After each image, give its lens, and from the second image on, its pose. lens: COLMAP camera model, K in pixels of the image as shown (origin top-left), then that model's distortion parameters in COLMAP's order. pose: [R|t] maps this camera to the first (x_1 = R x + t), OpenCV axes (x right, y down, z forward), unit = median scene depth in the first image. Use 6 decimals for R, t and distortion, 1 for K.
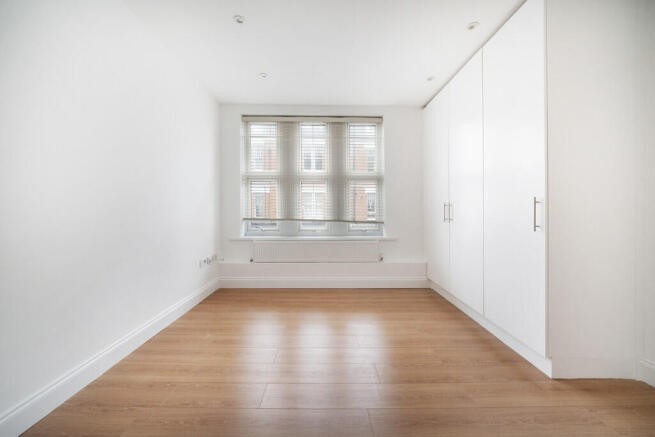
lens RADIAL K [[236.8, 0, 327.5], [0, 236.8, 218.5], [0, 0, 1]] dist [-0.012369, -0.000126]
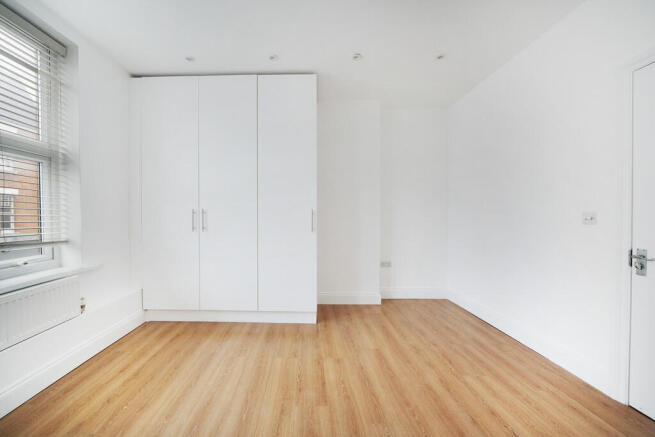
lens RADIAL K [[236.8, 0, 327.5], [0, 236.8, 218.5], [0, 0, 1]] dist [-0.012369, -0.000126]
pose [[0.013826, -0.013716, 0.999810, -0.453058], [0.033794, 0.999341, 0.013242, -0.033657], [-0.999333, 0.033604, 0.014280, 0.627224]]
